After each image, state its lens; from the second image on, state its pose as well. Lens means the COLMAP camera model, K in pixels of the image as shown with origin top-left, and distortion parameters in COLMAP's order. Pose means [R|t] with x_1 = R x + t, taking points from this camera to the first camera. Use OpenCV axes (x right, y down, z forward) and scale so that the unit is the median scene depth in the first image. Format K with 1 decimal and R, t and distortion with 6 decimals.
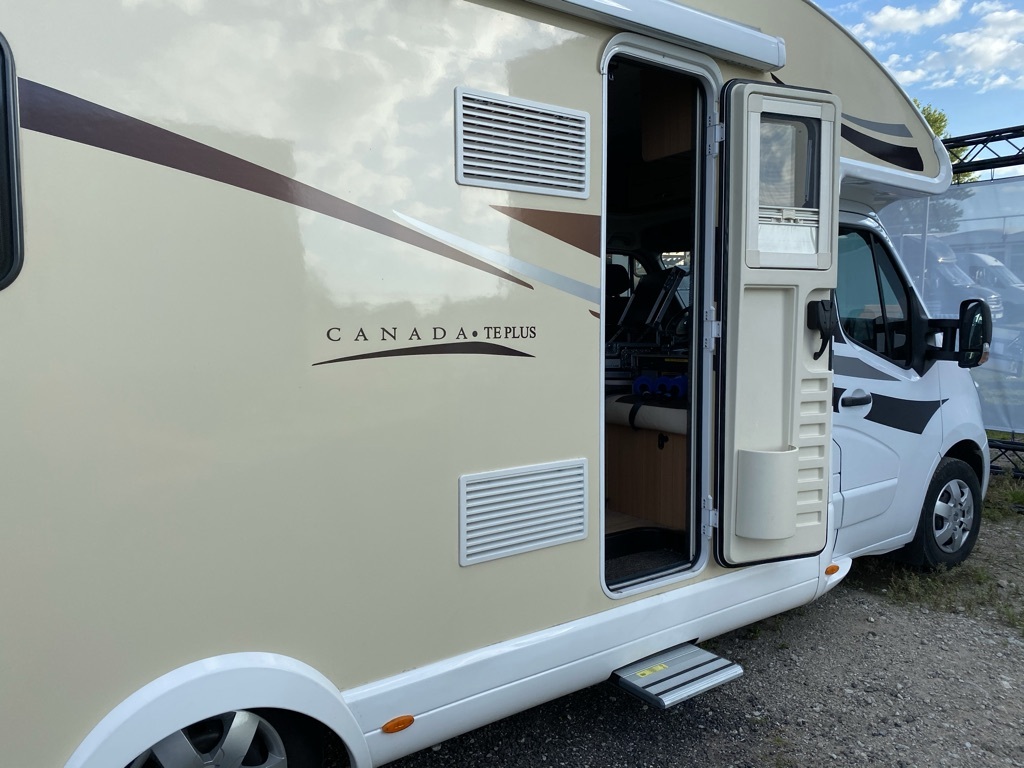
lens RADIAL K [[768.6, 0, 511.7], [0, 768.6, 381.0], [0, 0, 1]] dist [0.012526, 0.003370]
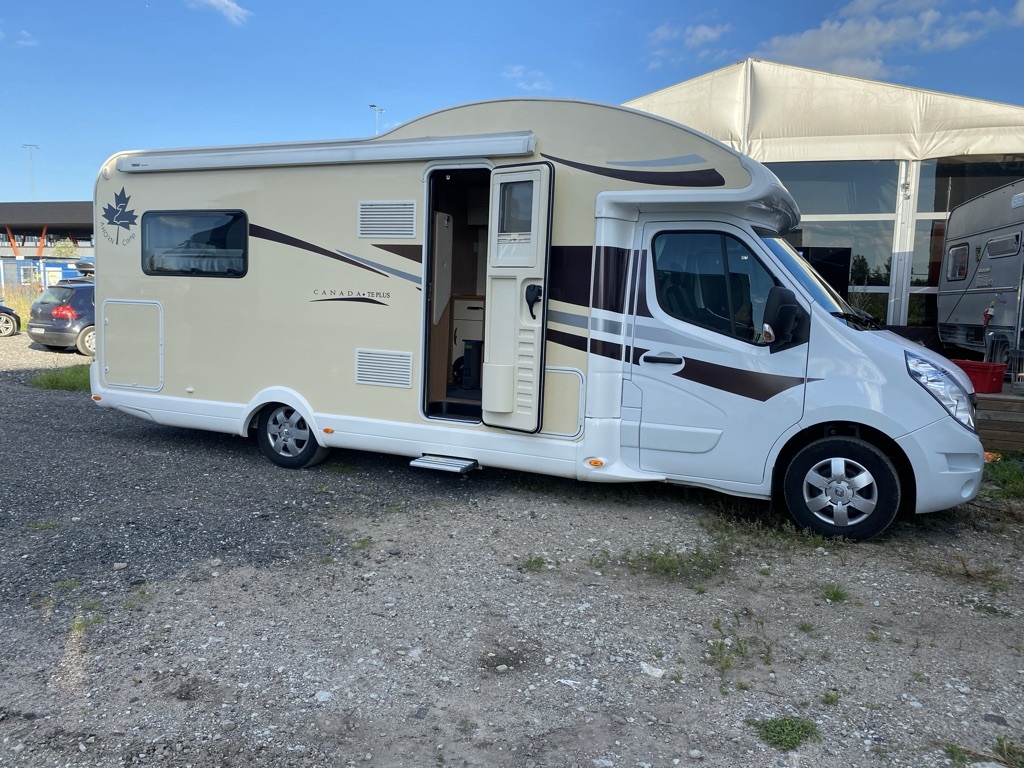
lens RADIAL K [[768.6, 0, 510.8], [0, 768.6, 383.9], [0, 0, 1]] dist [0.012526, 0.003370]
pose [[0.505228, 0.121674, -0.854366, 2.175847], [-0.104446, 0.991354, 0.079419, -0.017984], [0.856642, 0.049111, 0.513568, 0.093890]]
